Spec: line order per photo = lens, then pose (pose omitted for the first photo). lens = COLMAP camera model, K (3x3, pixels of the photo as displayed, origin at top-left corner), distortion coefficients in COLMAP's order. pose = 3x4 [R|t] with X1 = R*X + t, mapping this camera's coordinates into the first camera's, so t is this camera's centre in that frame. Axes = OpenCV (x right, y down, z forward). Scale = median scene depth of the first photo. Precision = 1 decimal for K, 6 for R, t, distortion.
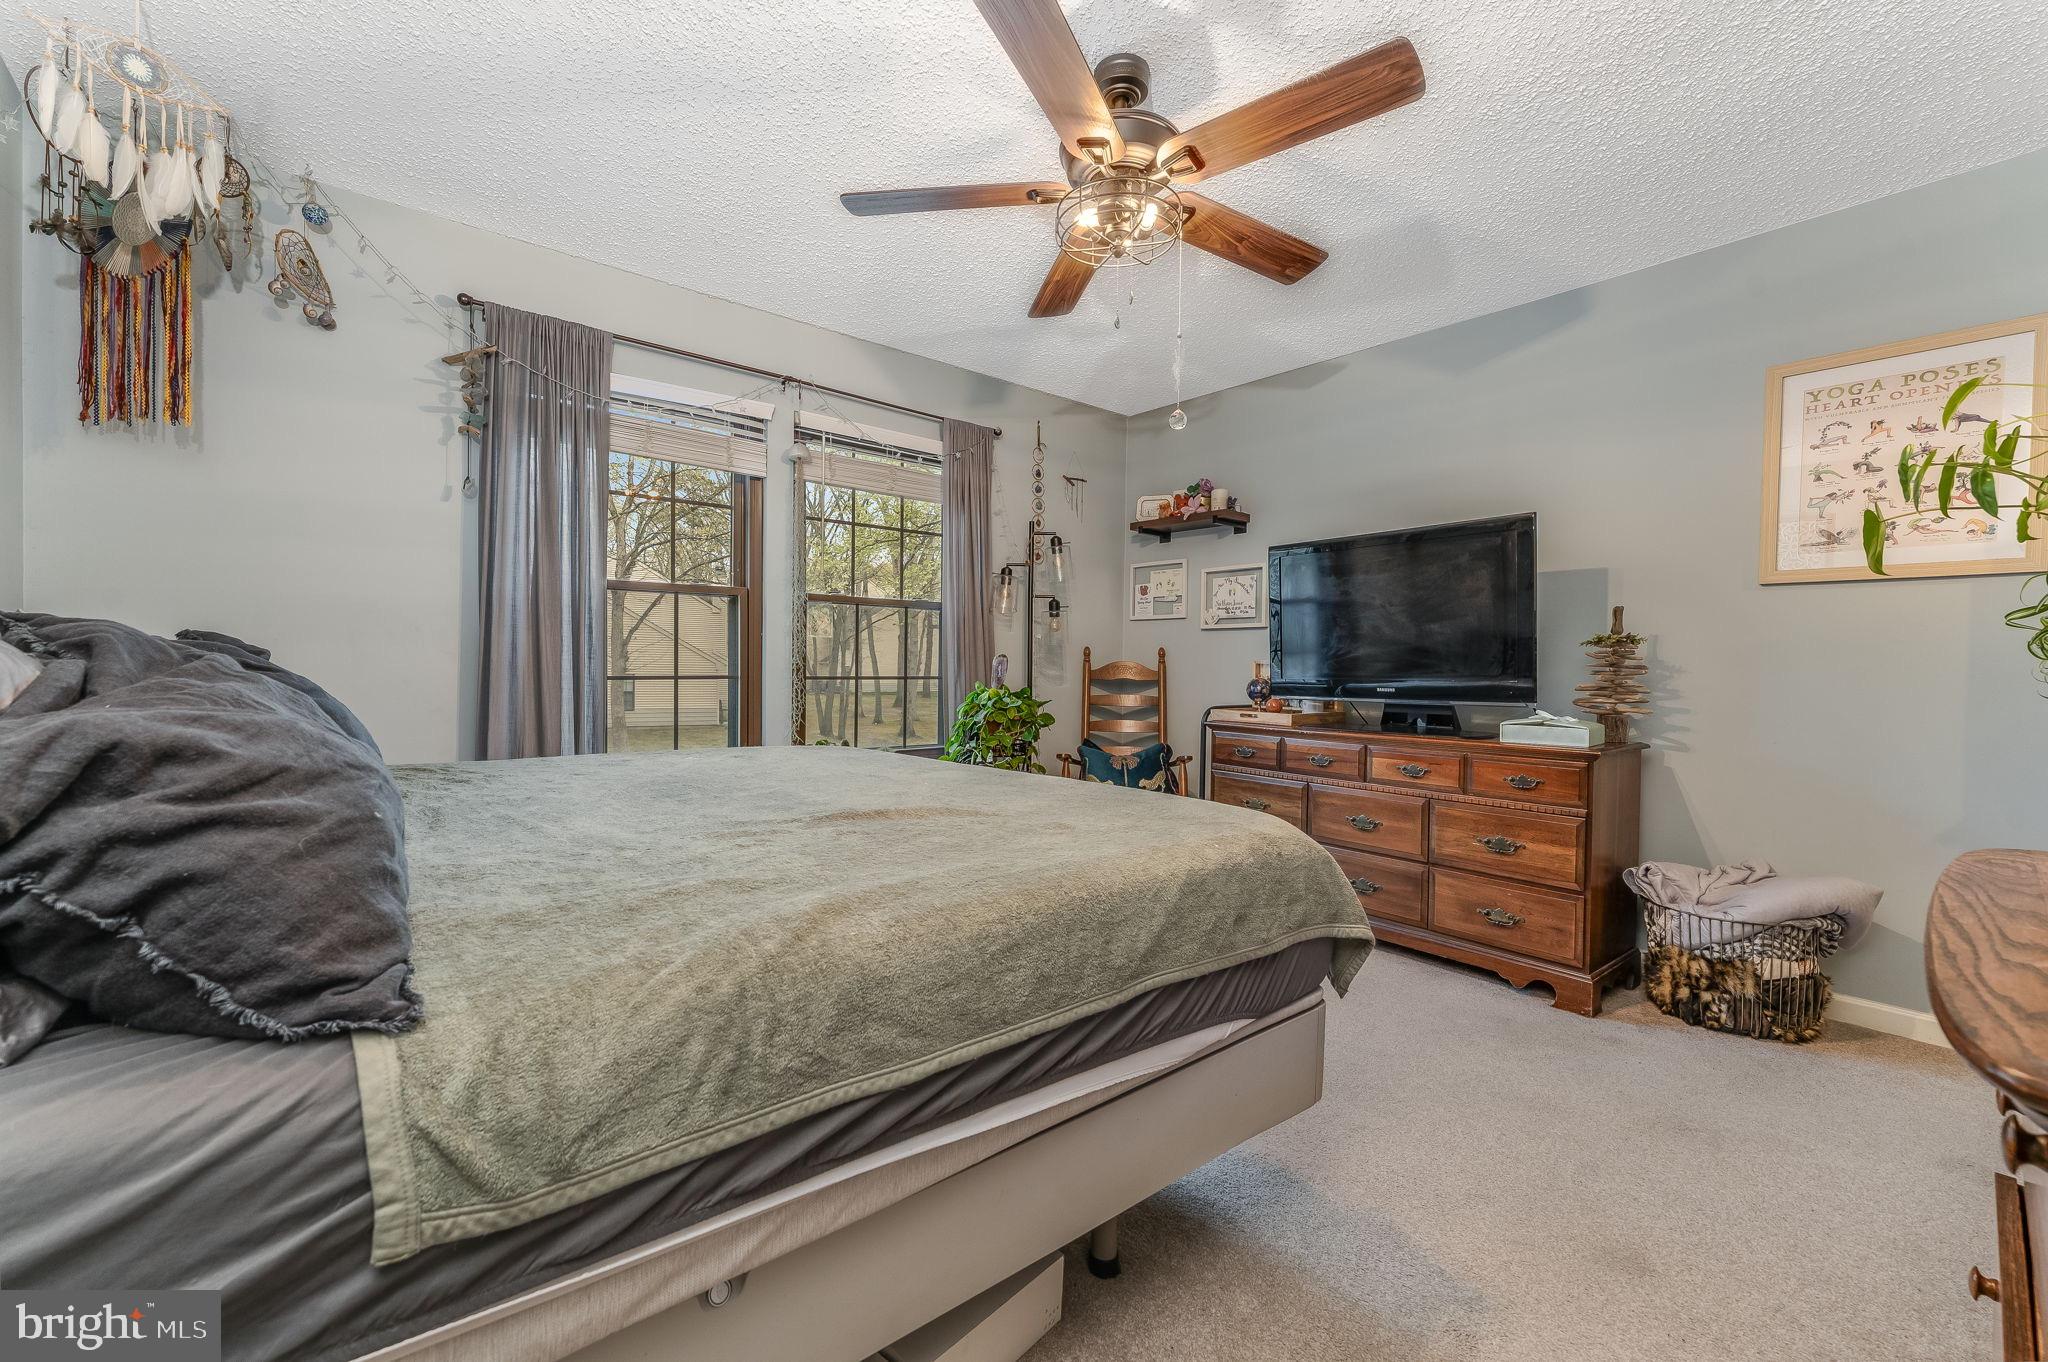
lens RADIAL K [[850.6, 0, 1024.0], [0, 850.6, 681.0], [0, 0, 1]] dist [-0.001529, -0.000308]
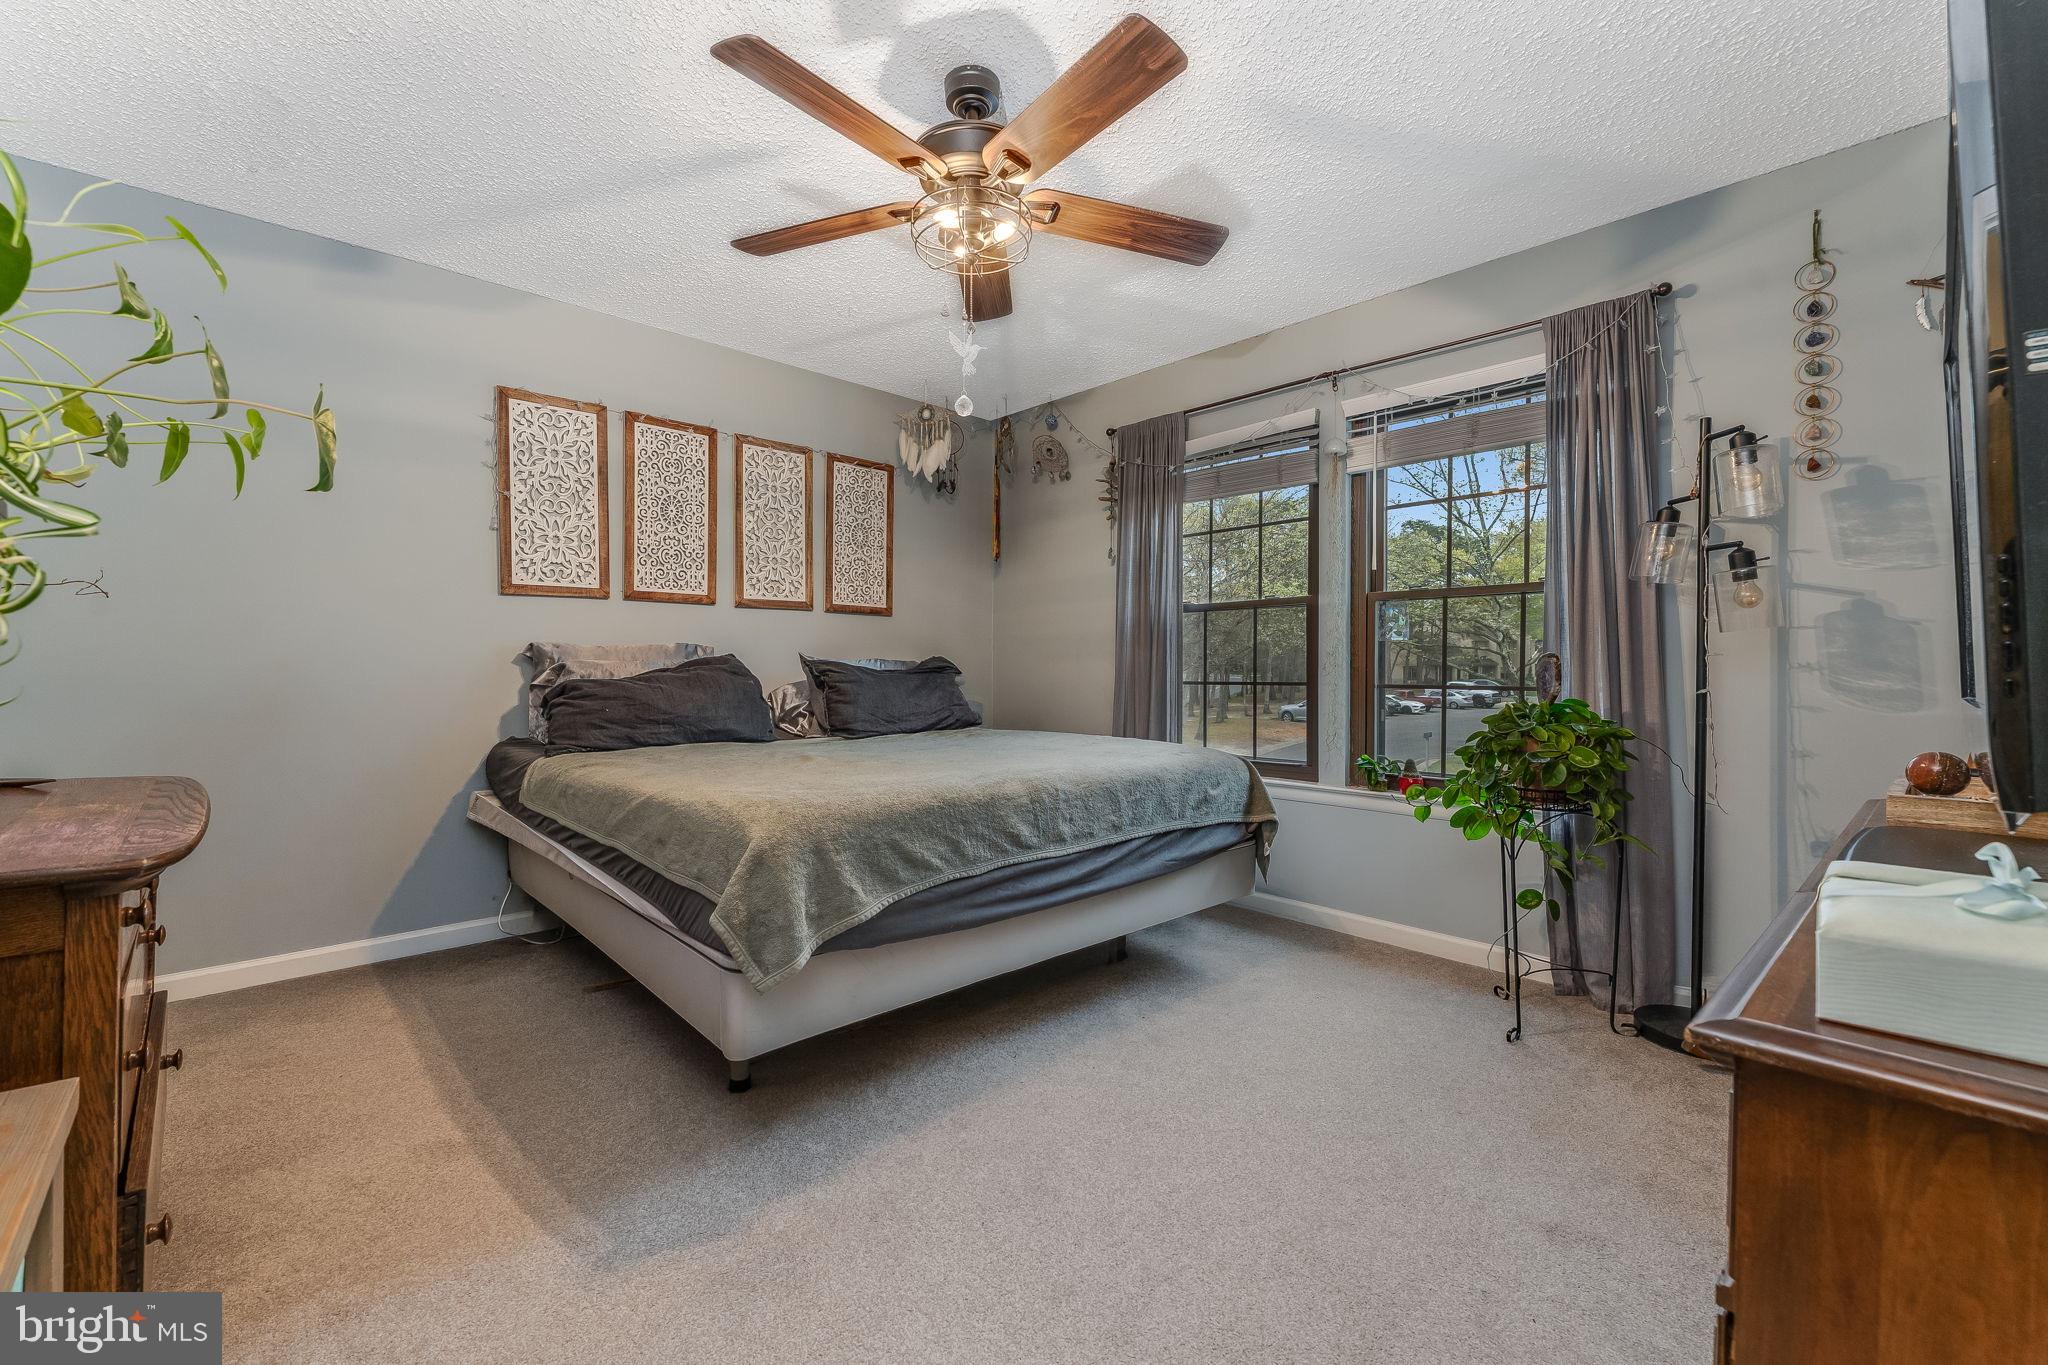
lens RADIAL K [[867.9, 0, 1019.8], [0, 867.9, 687.4], [0, 0, 1]] dist [0.004428, -0.000280]
pose [[0.044454, 0.005190, -0.998998, 0.632617], [-0.021340, 0.999763, 0.004244, 0.001696], [0.998783, 0.021130, 0.044554, 0.561545]]
